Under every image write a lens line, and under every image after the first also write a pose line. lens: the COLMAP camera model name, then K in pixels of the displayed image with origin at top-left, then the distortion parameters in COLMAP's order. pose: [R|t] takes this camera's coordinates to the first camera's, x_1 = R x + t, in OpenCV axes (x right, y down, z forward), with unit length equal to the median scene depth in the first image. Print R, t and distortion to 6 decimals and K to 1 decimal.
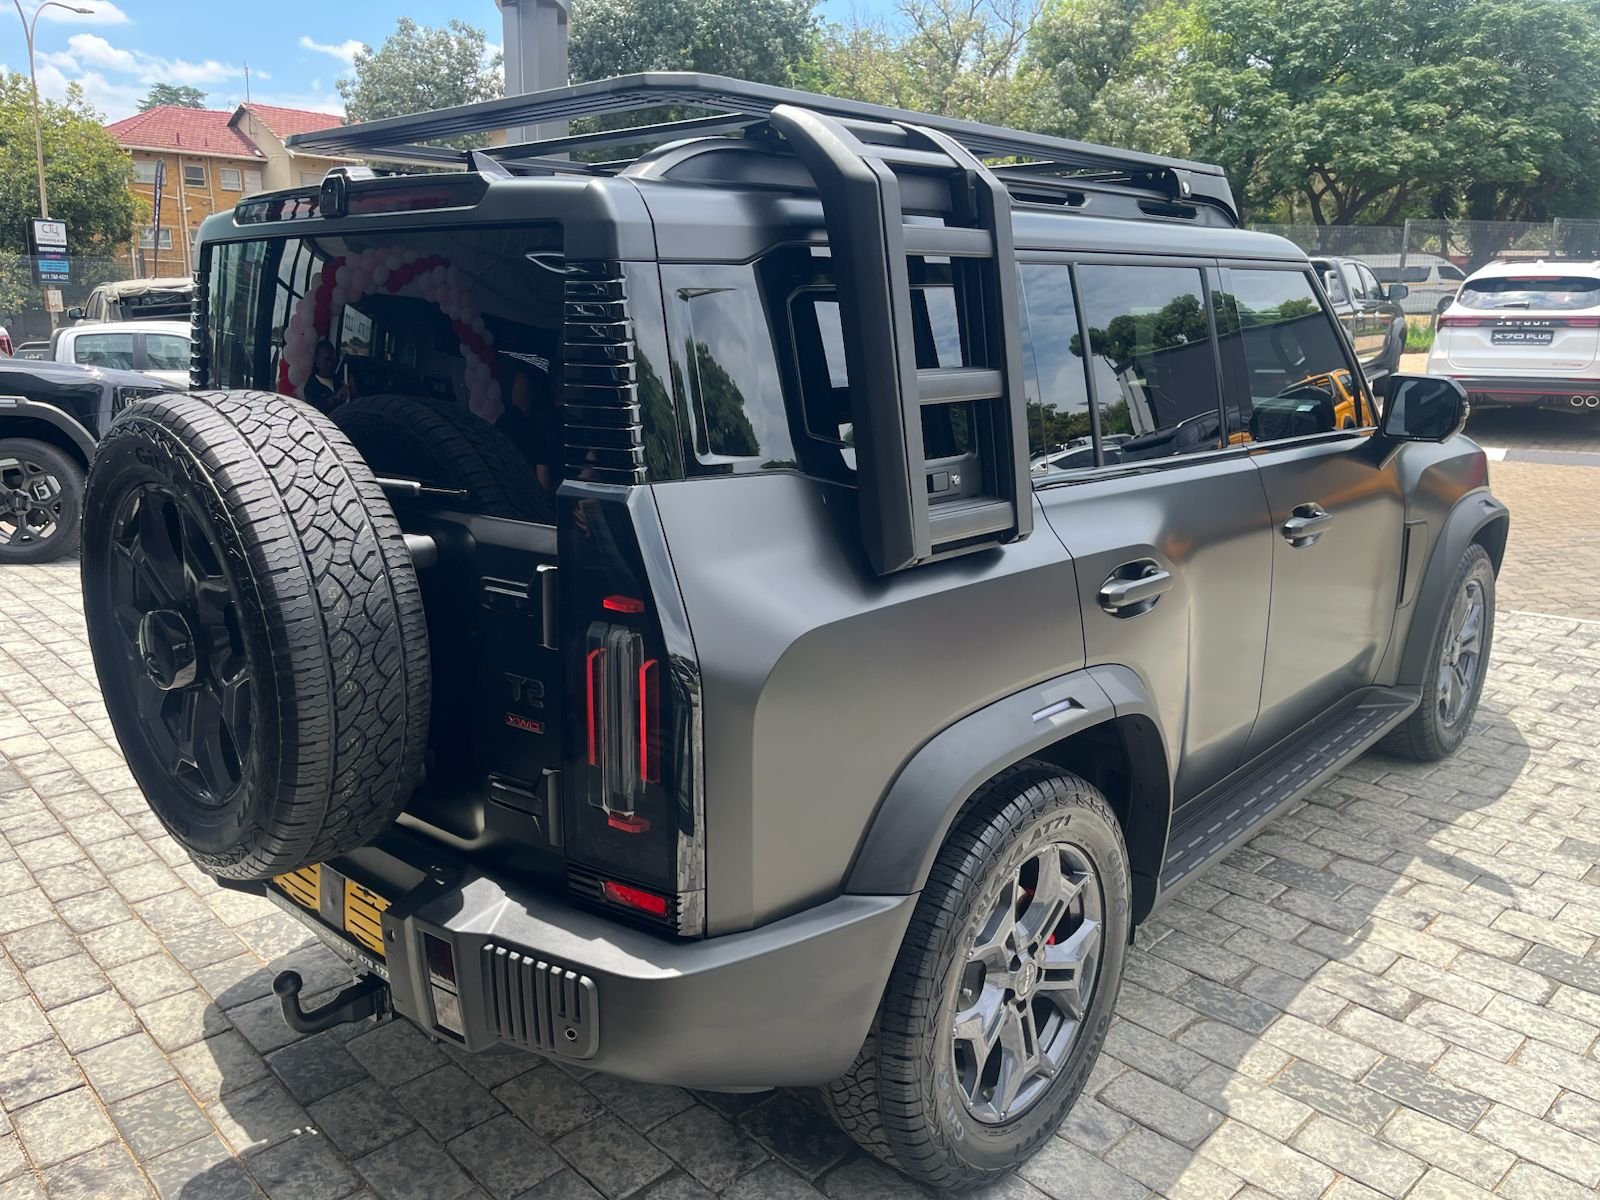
lens RADIAL K [[1160.6, 0, 800.0], [0, 1160.6, 600.0], [0, 0, 1]] dist [0.103416, -0.098471]
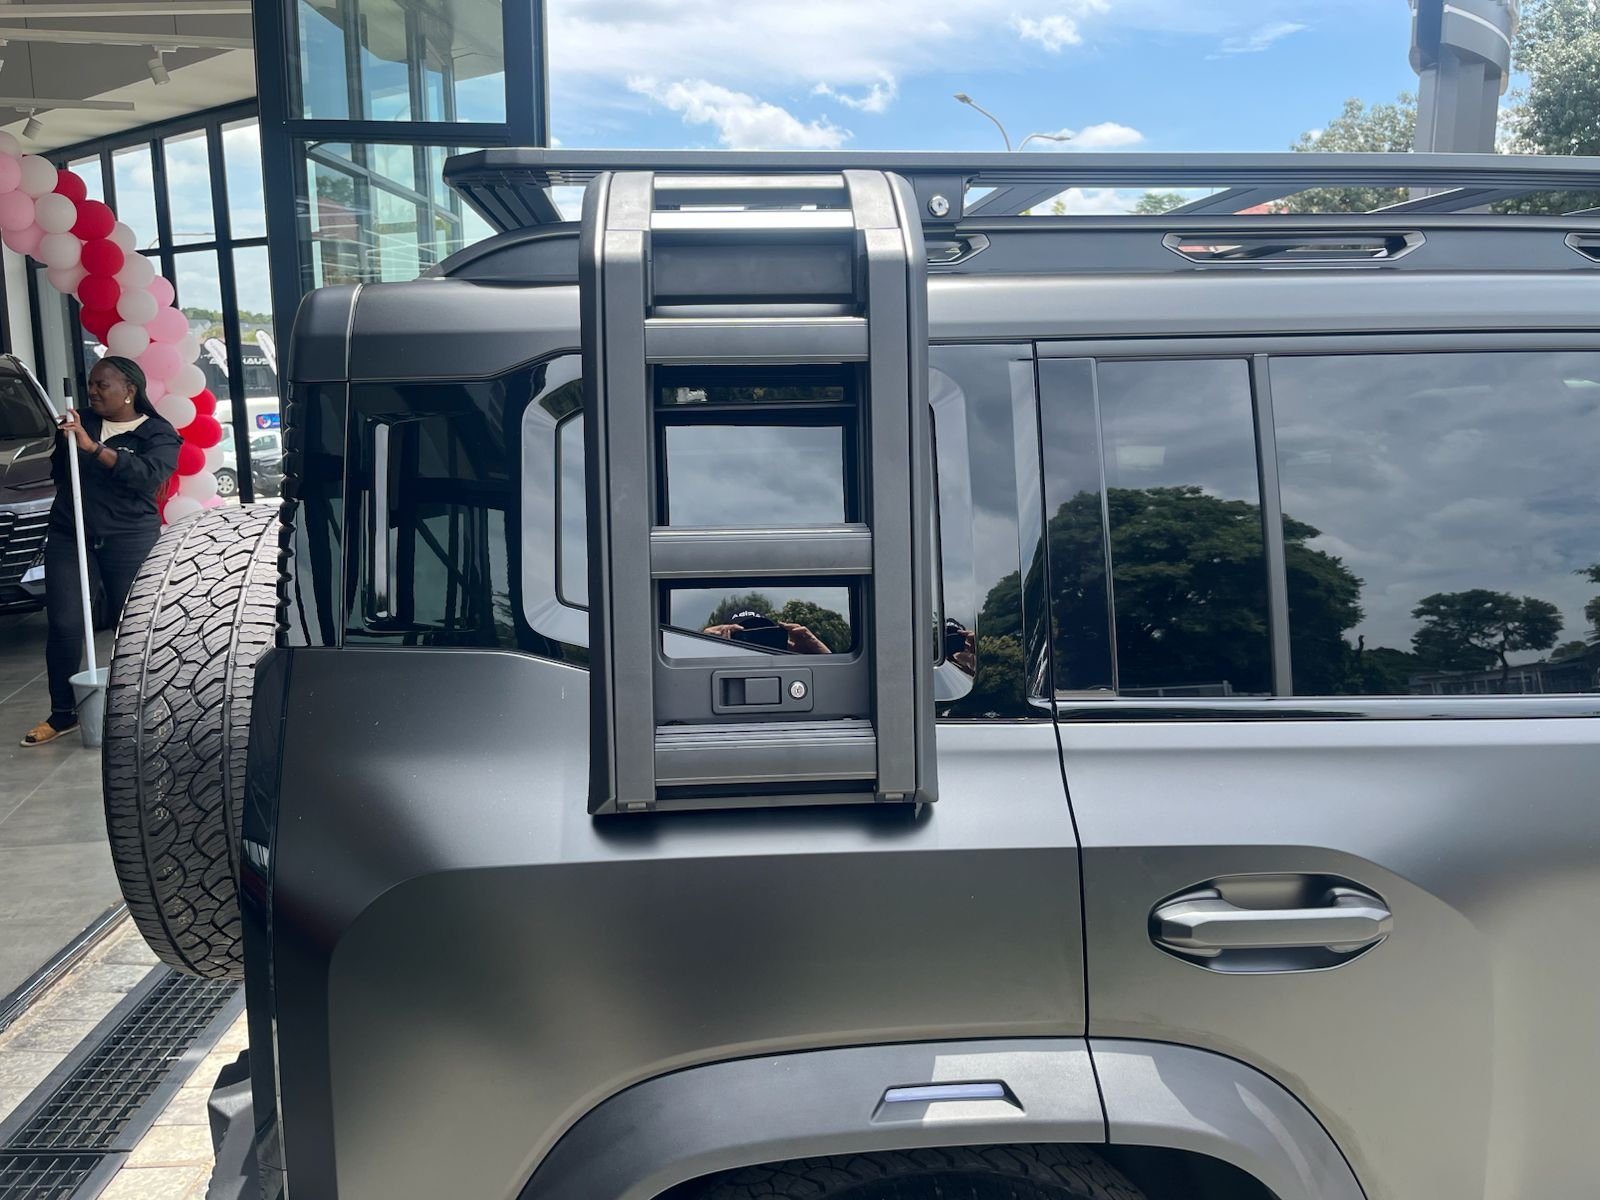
lens RADIAL K [[1160.6, 0, 800.0], [0, 1160.6, 600.0], [0, 0, 1]] dist [0.103416, -0.098471]
pose [[0.760059, 0.104719, -0.641361, 0.565535], [-0.148040, 0.988883, -0.013978, -0.148413], [0.632767, 0.105571, 0.767112, 0.500015]]
